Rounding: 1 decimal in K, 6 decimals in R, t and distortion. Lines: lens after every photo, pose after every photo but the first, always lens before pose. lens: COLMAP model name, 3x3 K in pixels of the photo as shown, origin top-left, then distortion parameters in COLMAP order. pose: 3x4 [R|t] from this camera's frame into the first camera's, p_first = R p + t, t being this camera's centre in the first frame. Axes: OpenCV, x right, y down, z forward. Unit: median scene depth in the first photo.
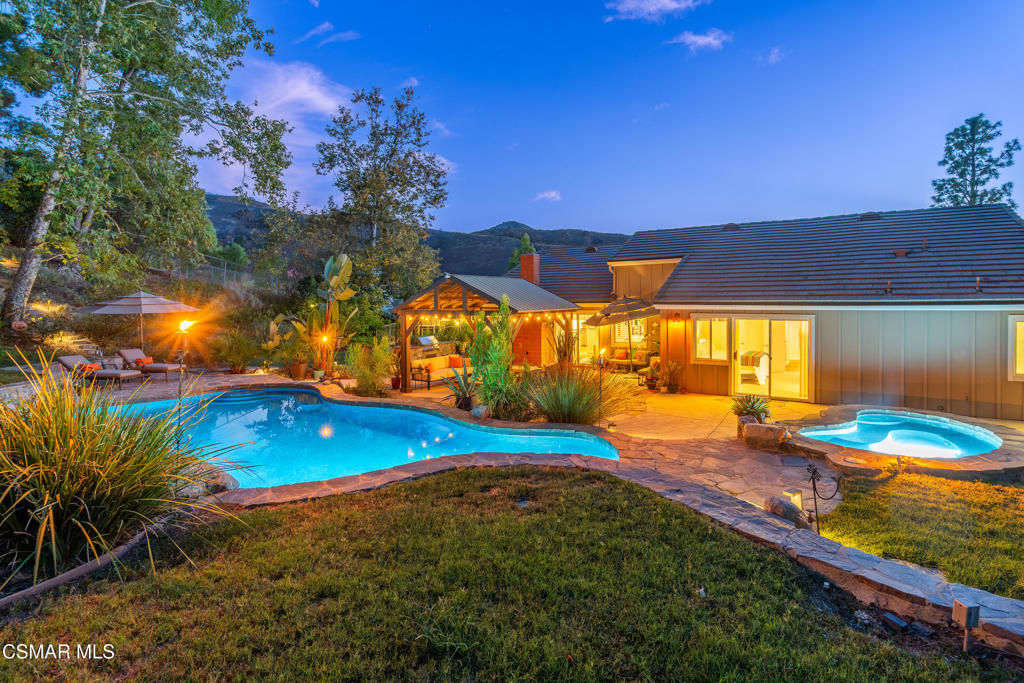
lens RADIAL K [[469.8, 0, 511.0], [0, 469.8, 323.1], [0, 0, 1]] dist [-0.000990, 0.000526]
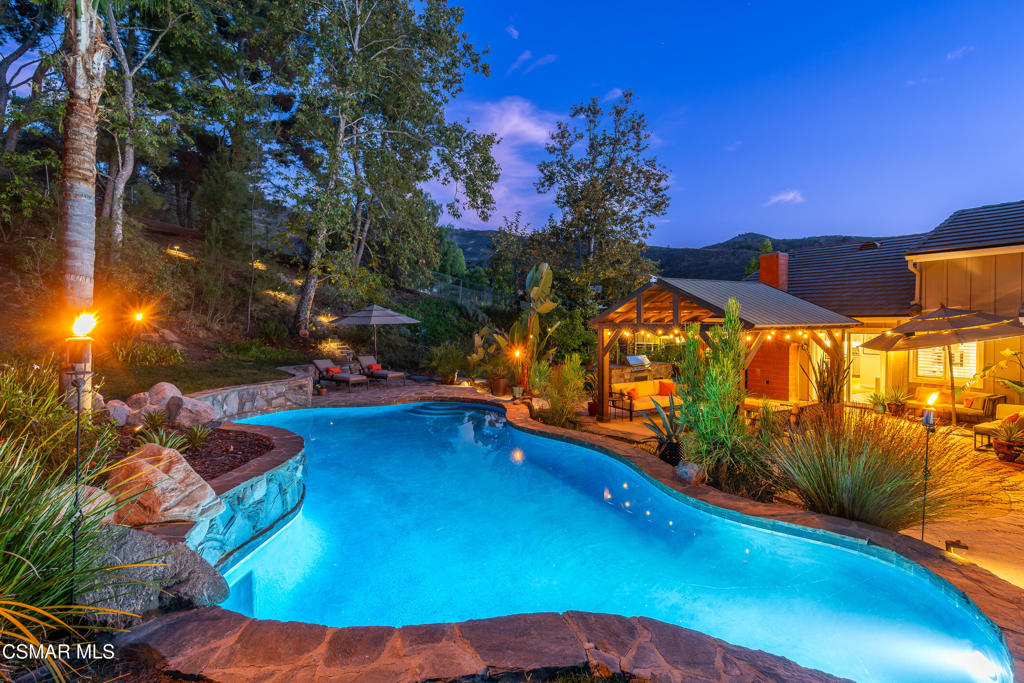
lens RADIAL K [[469.8, 0, 511.0], [0, 469.8, 323.1], [0, 0, 1]] dist [-0.000990, 0.000526]
pose [[0.893328, 0.010426, -0.449284, 0.003488], [-0.026528, 0.999211, -0.029560, 0.000719], [0.448622, 0.038325, 0.892900, 0.138981]]
